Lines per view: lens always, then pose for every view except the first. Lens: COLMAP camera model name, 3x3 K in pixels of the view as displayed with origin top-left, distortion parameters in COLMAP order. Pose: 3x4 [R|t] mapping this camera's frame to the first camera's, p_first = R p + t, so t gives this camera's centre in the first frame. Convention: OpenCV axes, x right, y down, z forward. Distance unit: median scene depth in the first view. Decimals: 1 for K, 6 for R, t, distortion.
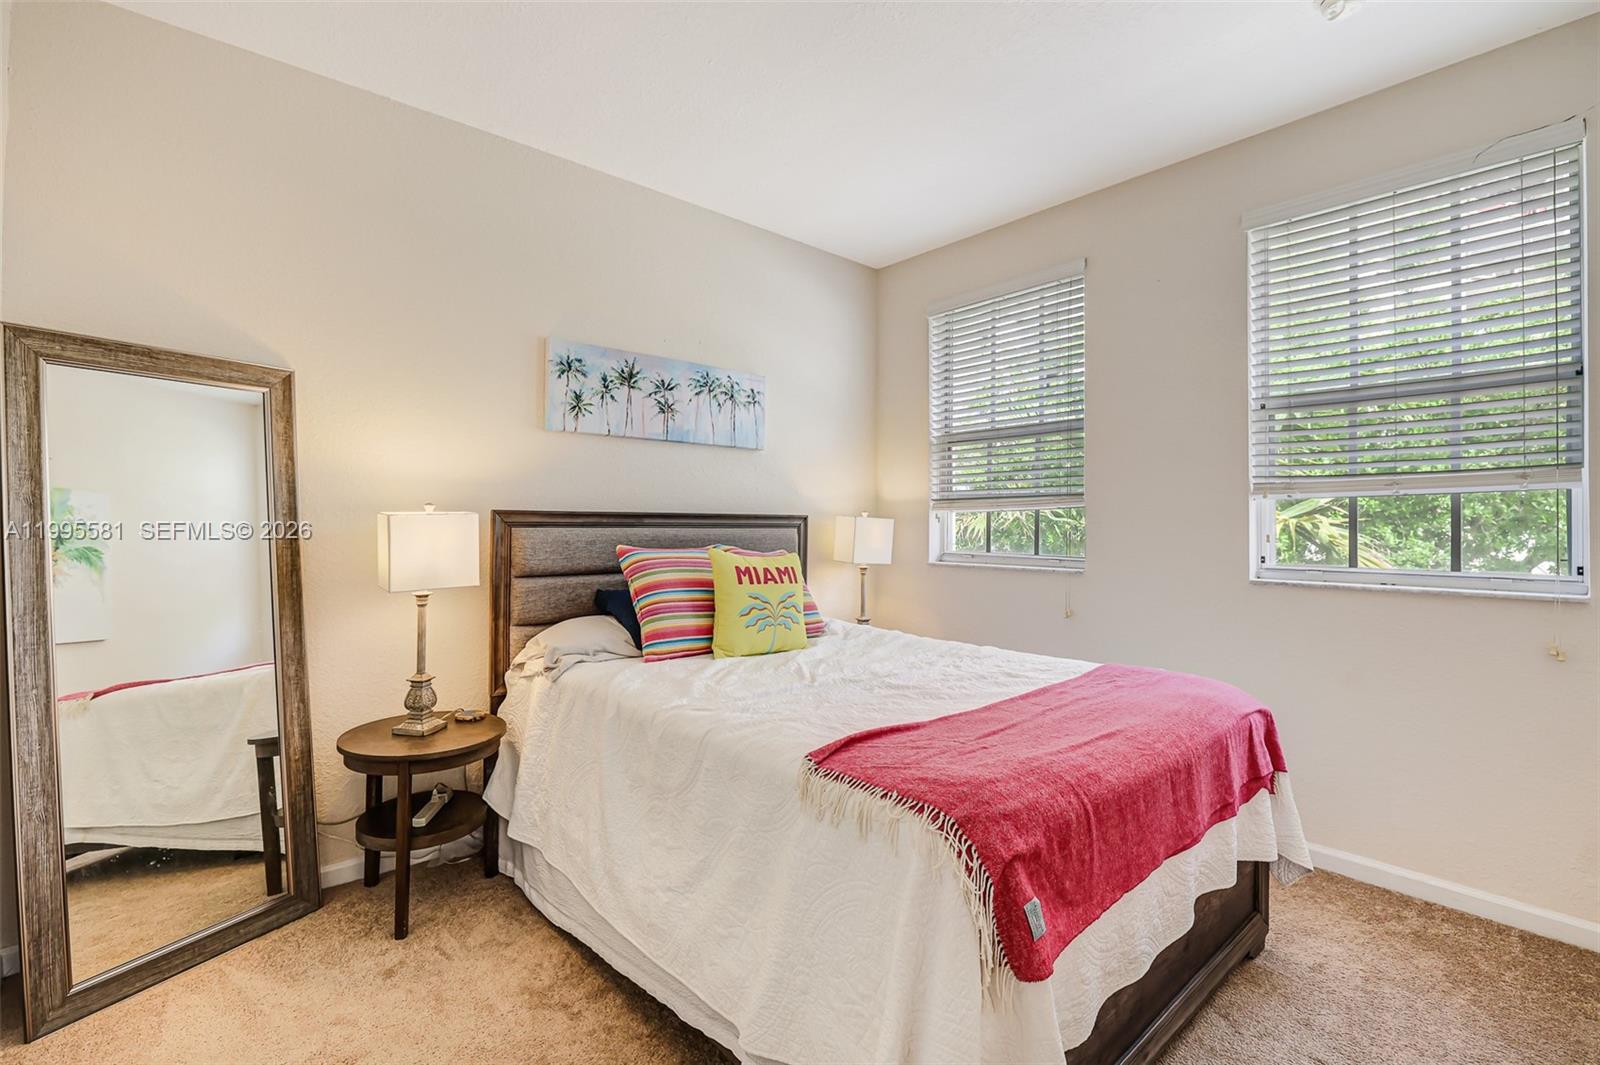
lens RADIAL K [[675.7, 0, 790.2], [0, 675.7, 520.8], [0, 0, 1]] dist [-0.000710, -0.001148]
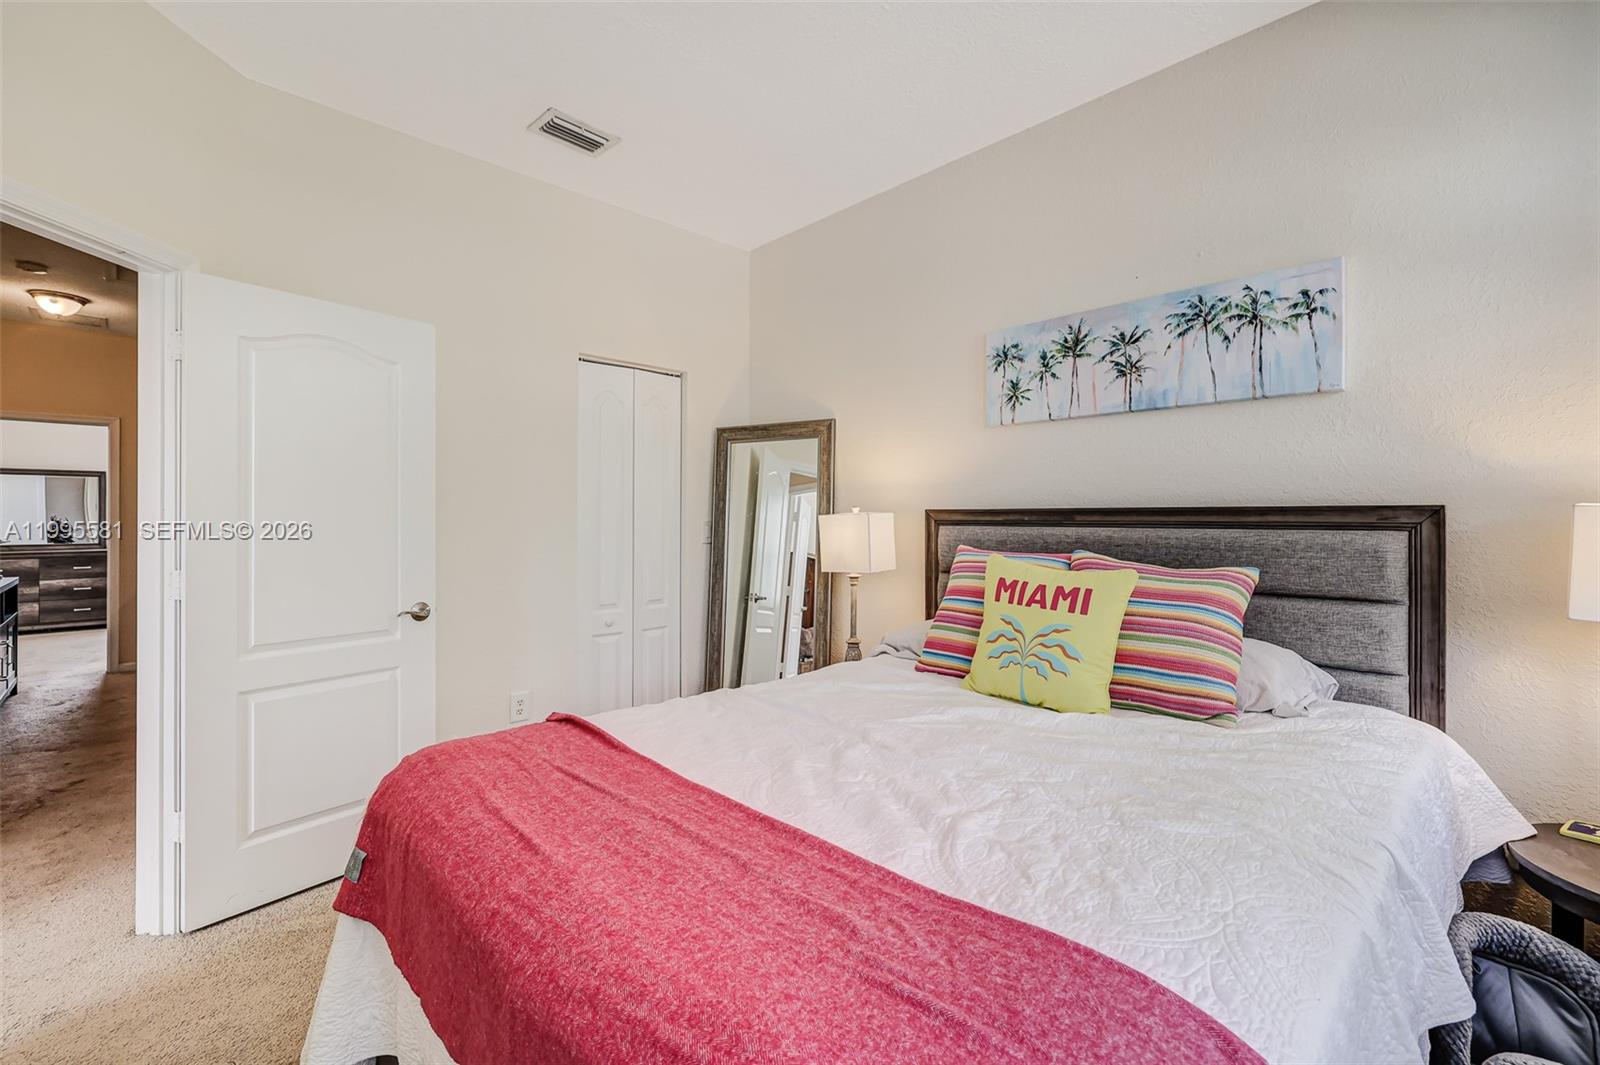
lens RADIAL K [[675.7, 0, 793.3], [0, 675.7, 527.5], [0, 0, 1]] dist [-0.000710, -0.001148]
pose [[0.075582, 0.010095, -0.997088, 0.561453], [0.003263, 0.999941, 0.010371, 0.001085], [0.997134, -0.004037, 0.075545, 0.593552]]
